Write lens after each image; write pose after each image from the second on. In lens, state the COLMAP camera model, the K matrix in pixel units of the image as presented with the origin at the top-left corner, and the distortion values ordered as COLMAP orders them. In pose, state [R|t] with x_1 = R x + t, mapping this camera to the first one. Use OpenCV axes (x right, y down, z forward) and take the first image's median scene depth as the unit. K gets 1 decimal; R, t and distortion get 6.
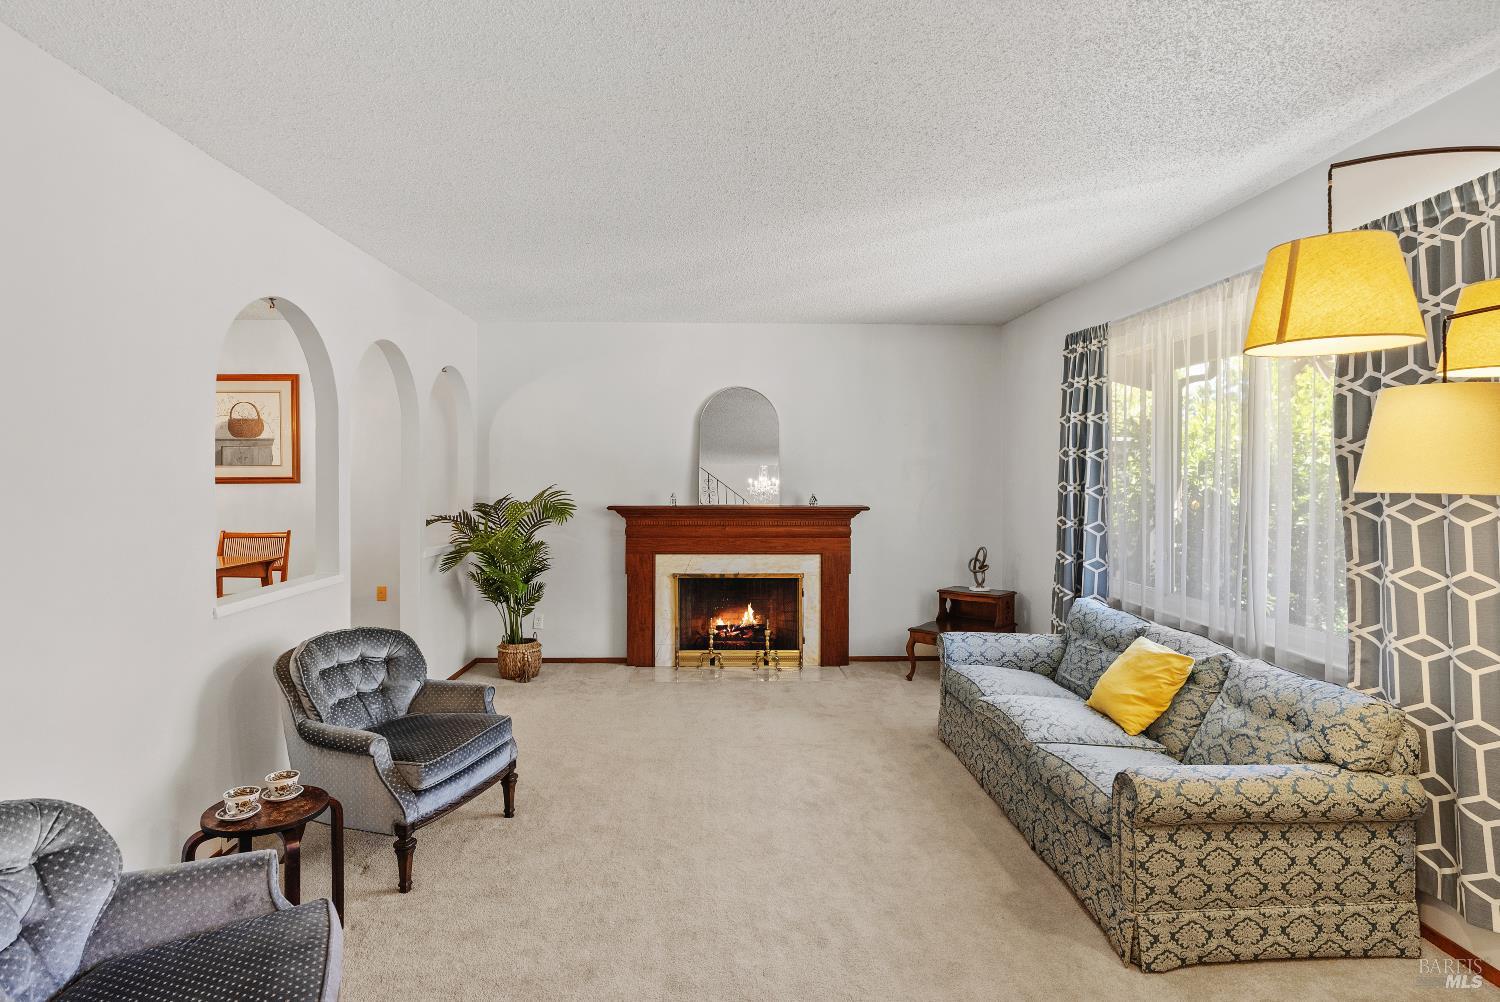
lens RADIAL K [[802.9, 0, 747.7], [0, 802.9, 469.5], [0, 0, 1]] dist [-0.000496, 0.001088]
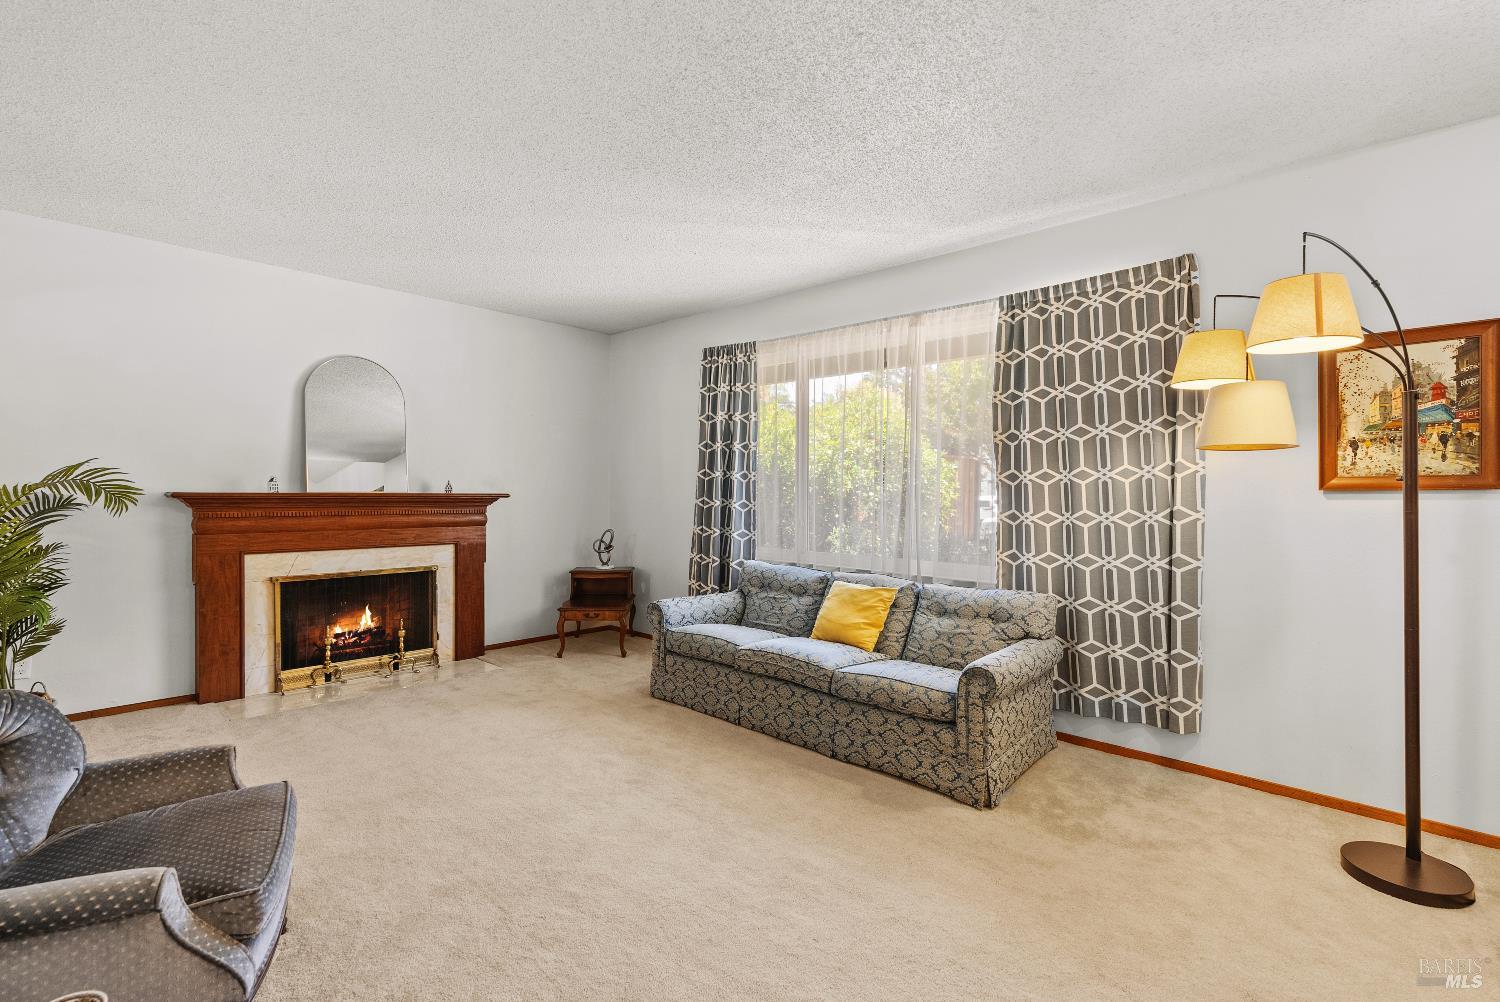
lens RADIAL K [[675.8, 0, 750.0], [0, 675.8, 501.0], [0, 0, 1]] dist [-0.009181, 0.000757]
pose [[0.706370, -0.006660, 0.707812, -0.234267], [-0.013094, 0.999662, 0.022474, 0.032735], [-0.707722, -0.025143, 0.706044, 0.193201]]
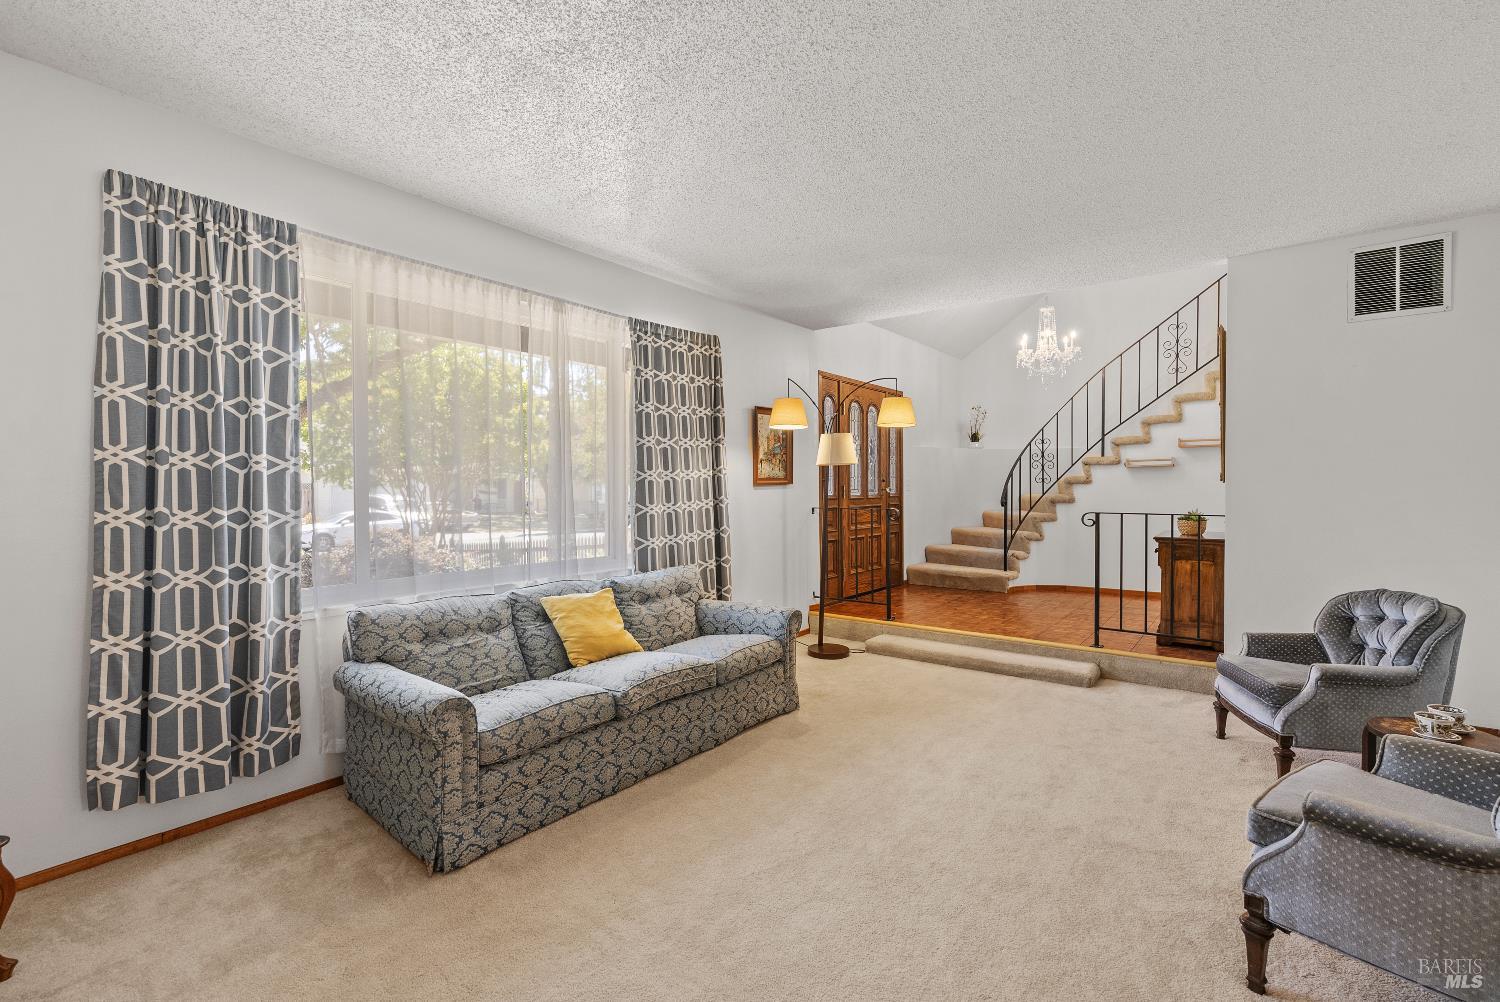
lens RADIAL K [[675.8, 0, 750.0], [0, 675.8, 501.0], [0, 0, 1]] dist [-0.009181, 0.000757]
pose [[-0.773383, -0.012012, 0.633825, -0.181894], [-0.002026, 0.999862, 0.016478, 0.036807], [-0.633936, 0.011460, -0.773301, 0.916012]]
